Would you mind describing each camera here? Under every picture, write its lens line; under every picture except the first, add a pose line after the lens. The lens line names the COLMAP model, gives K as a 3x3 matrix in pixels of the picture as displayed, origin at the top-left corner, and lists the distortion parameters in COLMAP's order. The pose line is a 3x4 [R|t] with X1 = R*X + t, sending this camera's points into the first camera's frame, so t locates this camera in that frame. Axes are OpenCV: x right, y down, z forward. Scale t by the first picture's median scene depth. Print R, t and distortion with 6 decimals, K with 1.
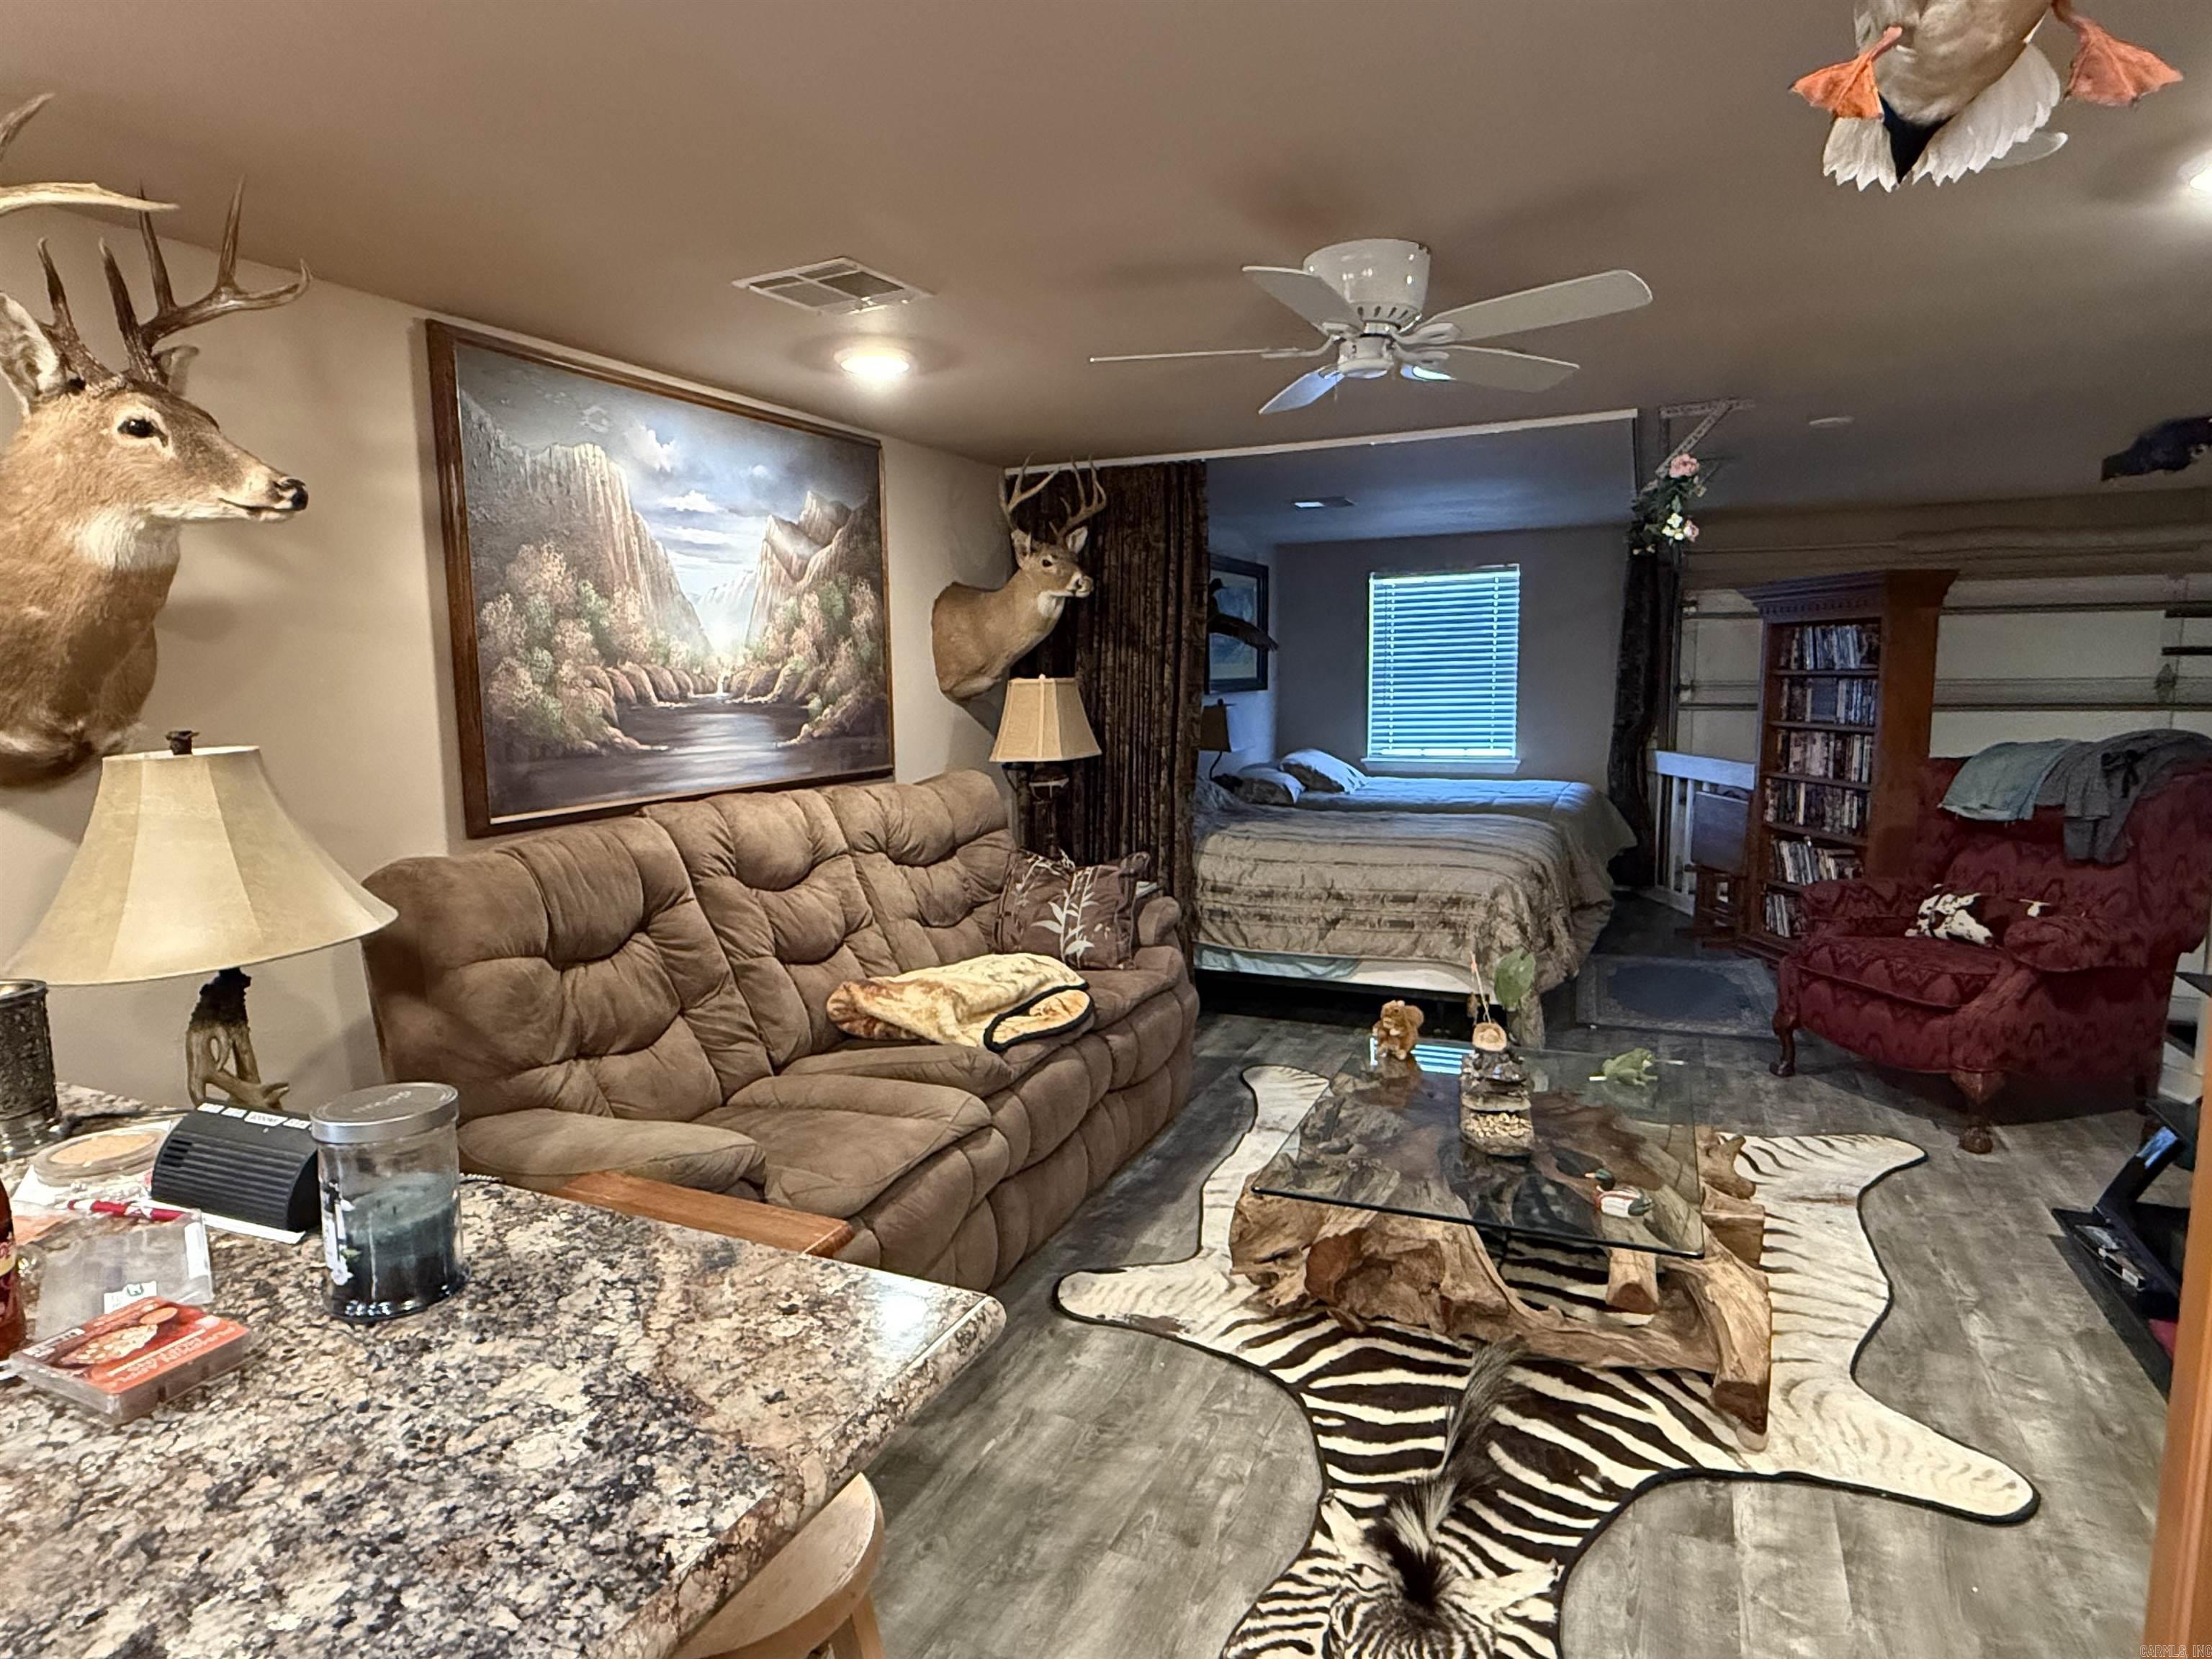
lens RADIAL K [[1239.5, 0, 1106.0], [0, 1239.5, 829.5], [0, 0, 1]] dist [0.000082, 0.000545]
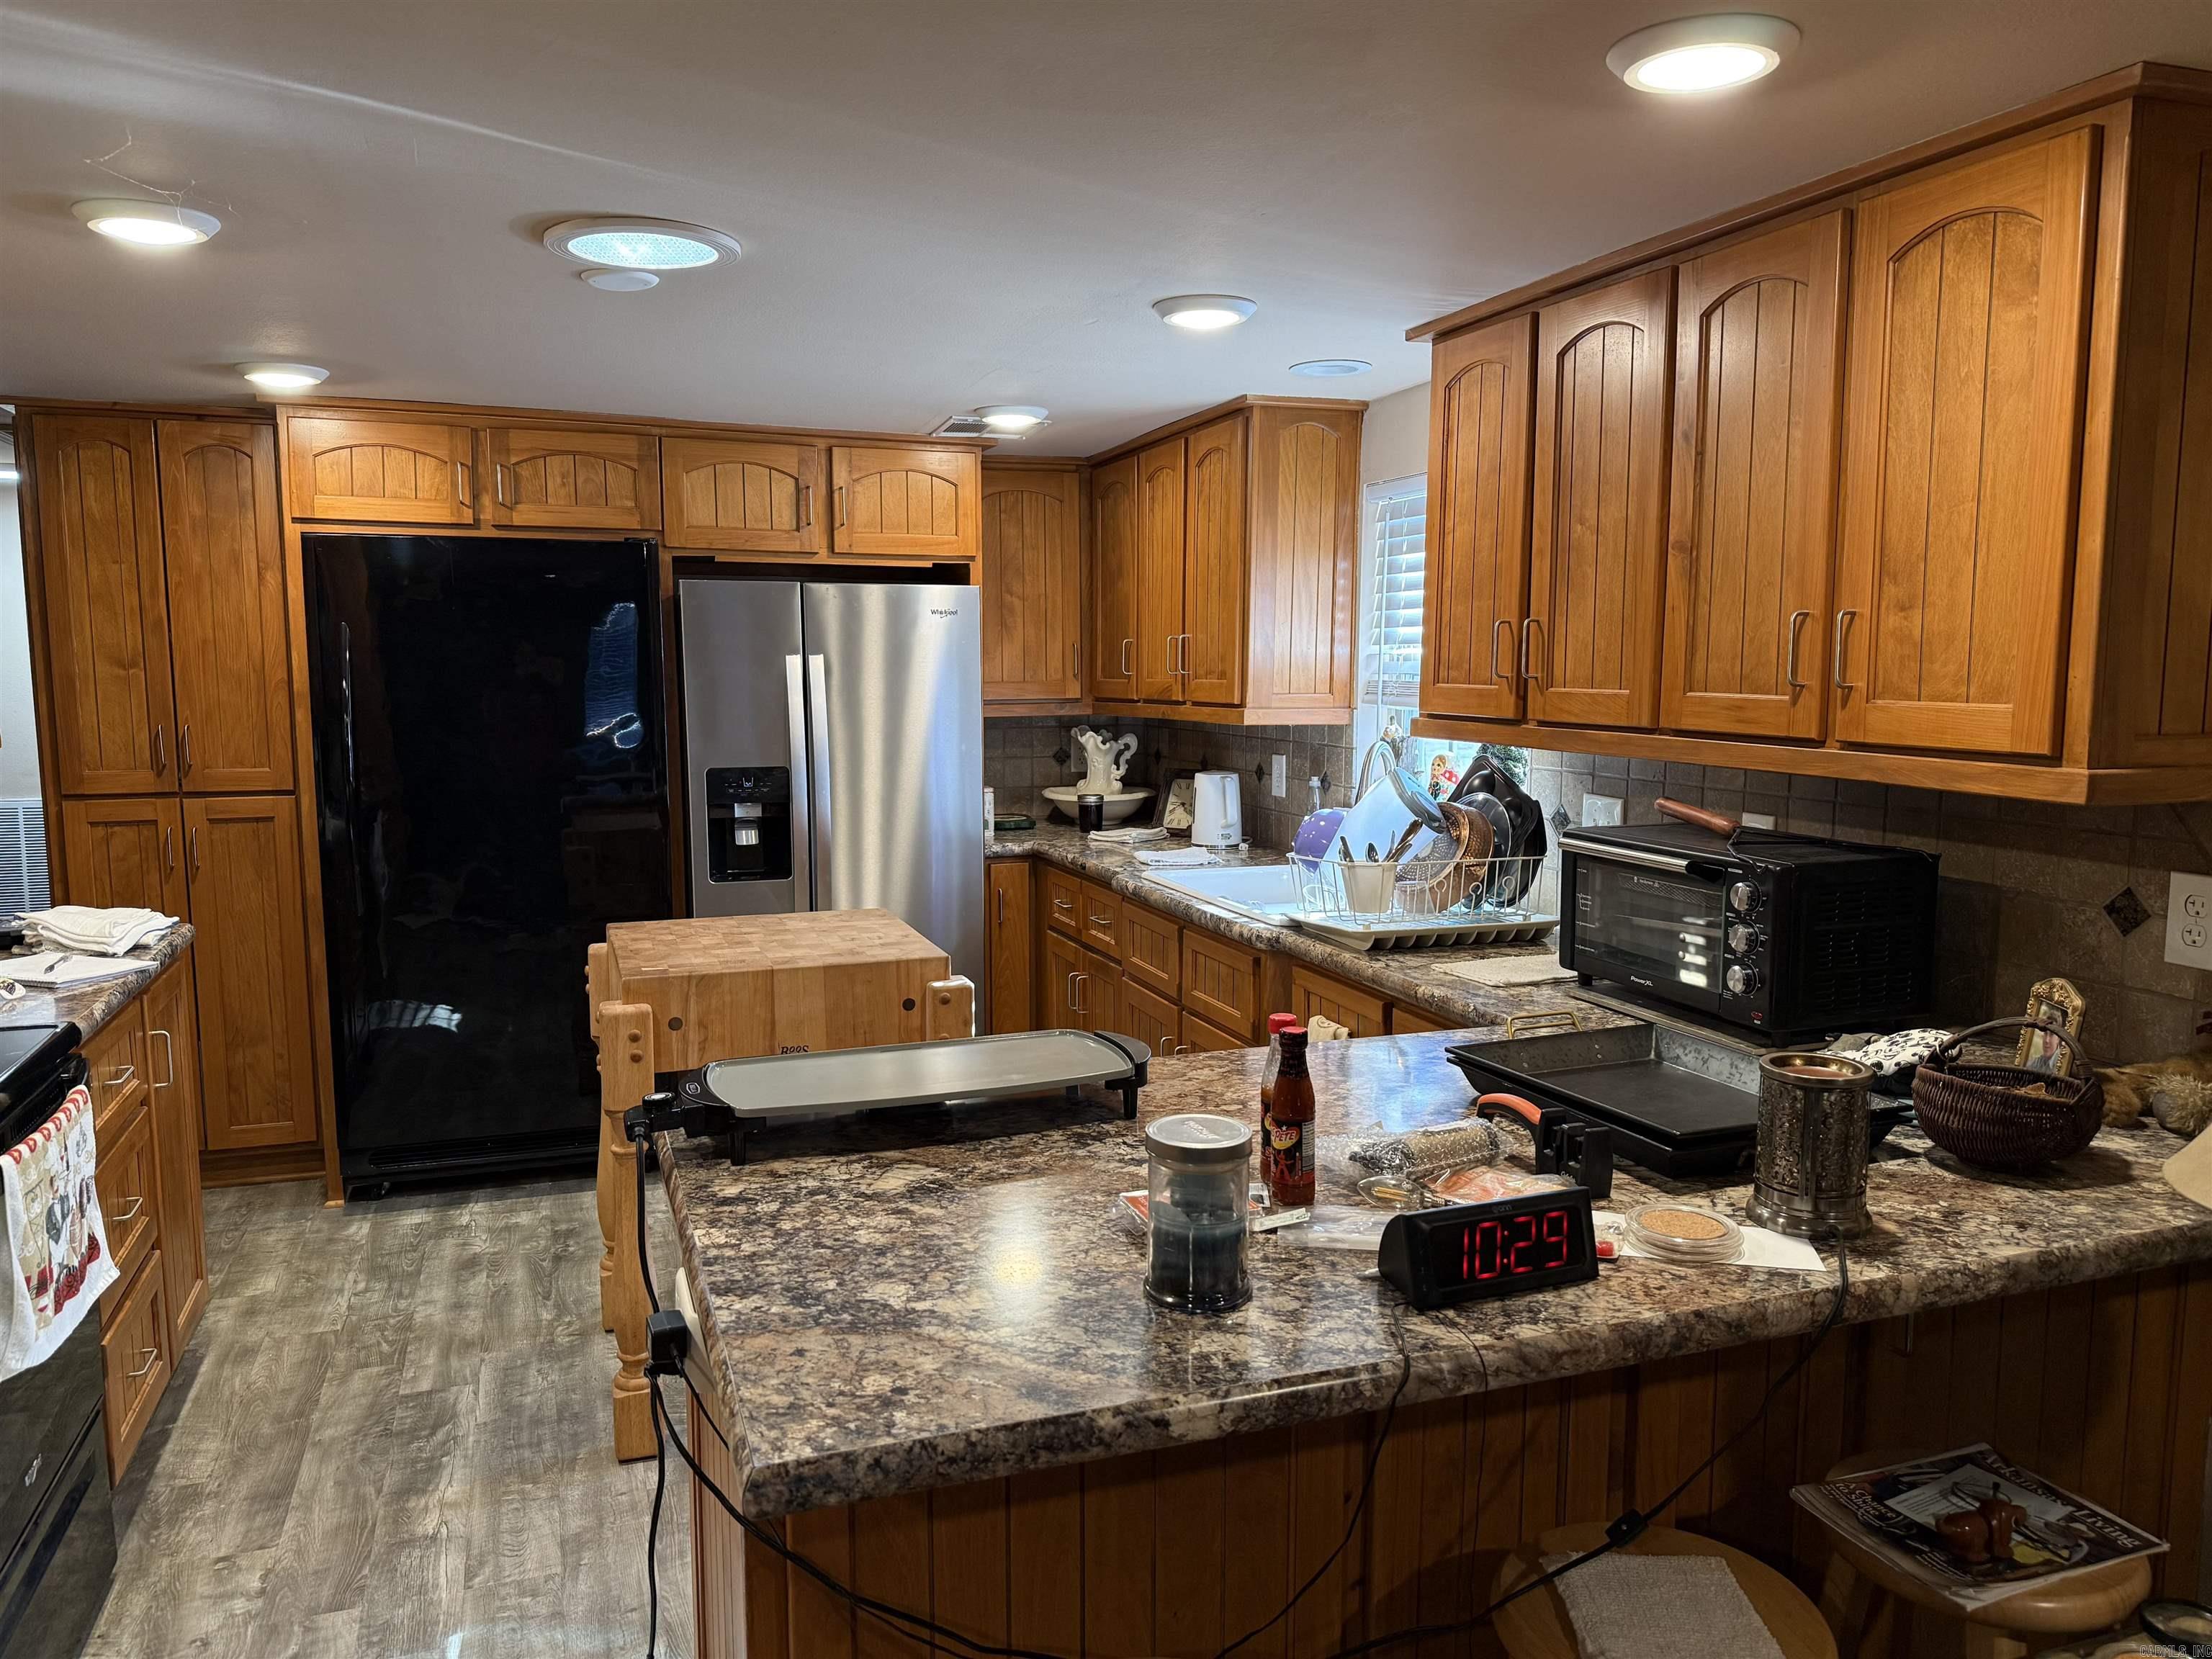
lens RADIAL K [[1570.1, 0, 1103.6], [0, 1570.1, 843.5], [0, 0, 1]] dist [0.088905, -0.122255]
pose [[-0.715182, 0.102717, -0.691350, 0.145585], [-0.078237, 0.971161, 0.225224, -0.110332], [0.694546, 0.215165, -0.686520, 0.554306]]
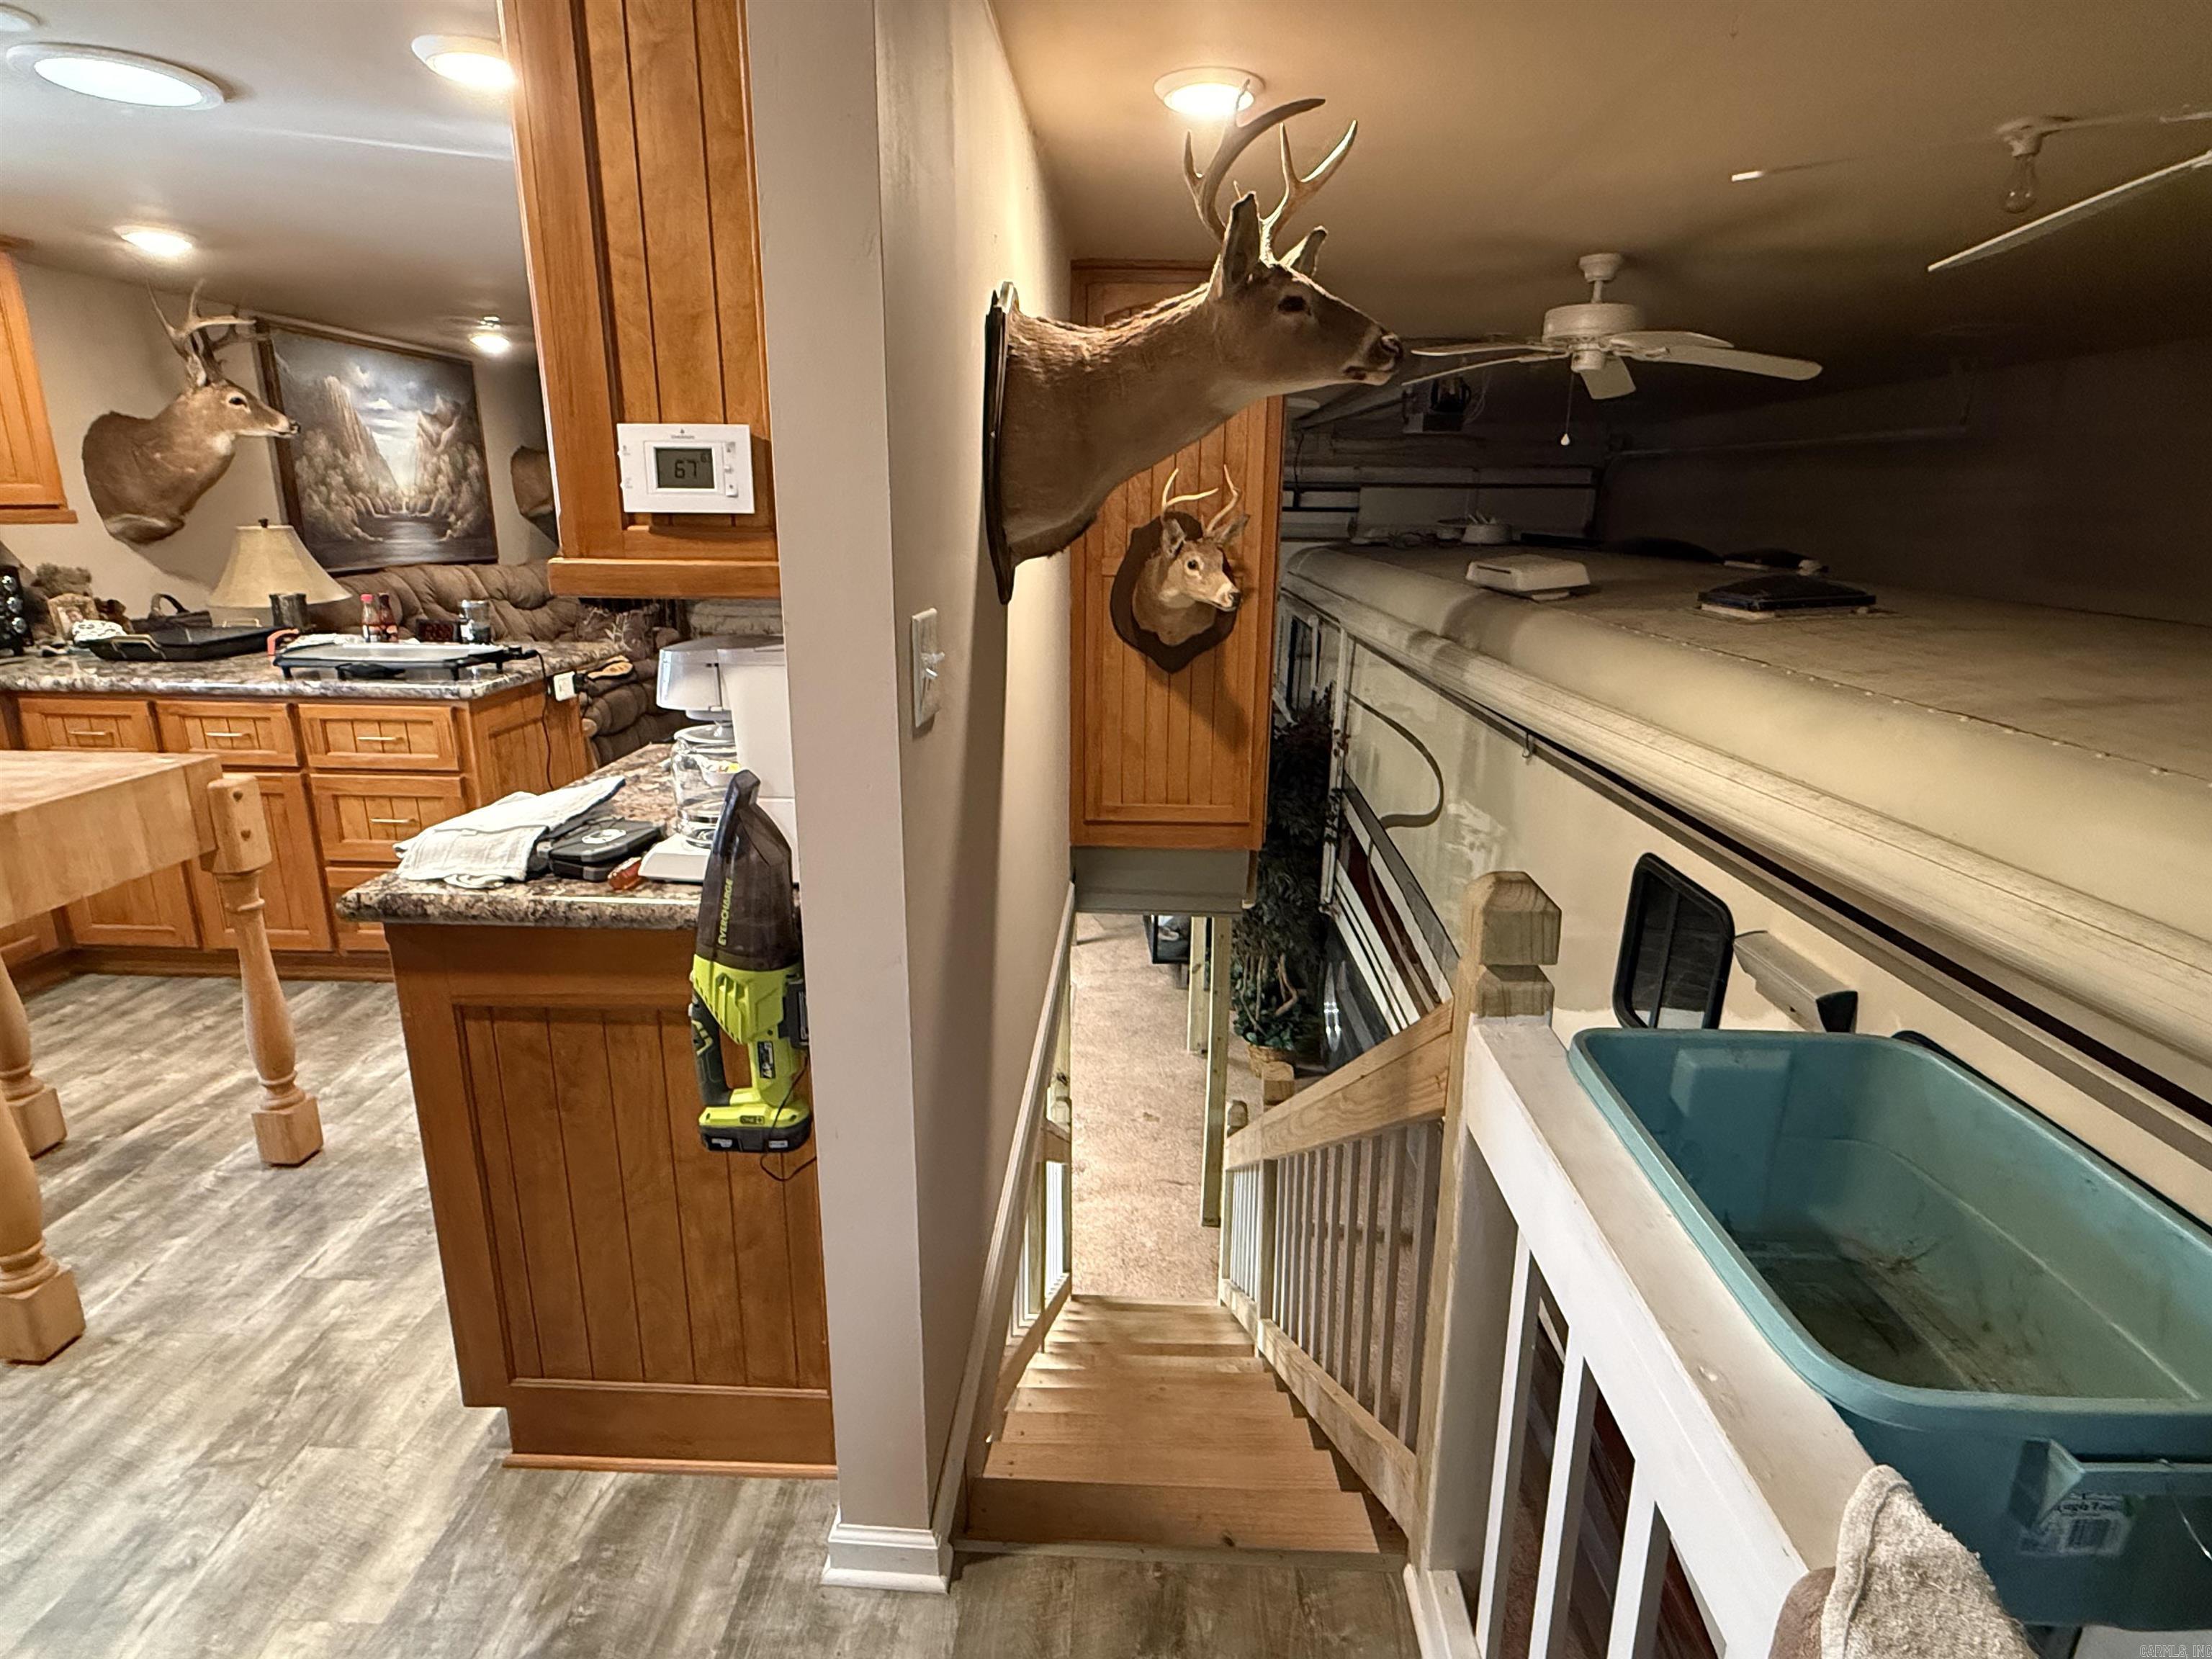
lens RADIAL K [[1159.8, 0, 1106.0], [0, 1159.8, 829.5], [0, 0, 1]] dist [0.000125, -0.000082]
pose [[0.923335, -0.078042, 0.375981, -0.032672], [0.023613, 0.988816, 0.147259, 0.134874], [-0.383268, -0.127092, 0.914851, -1.082664]]
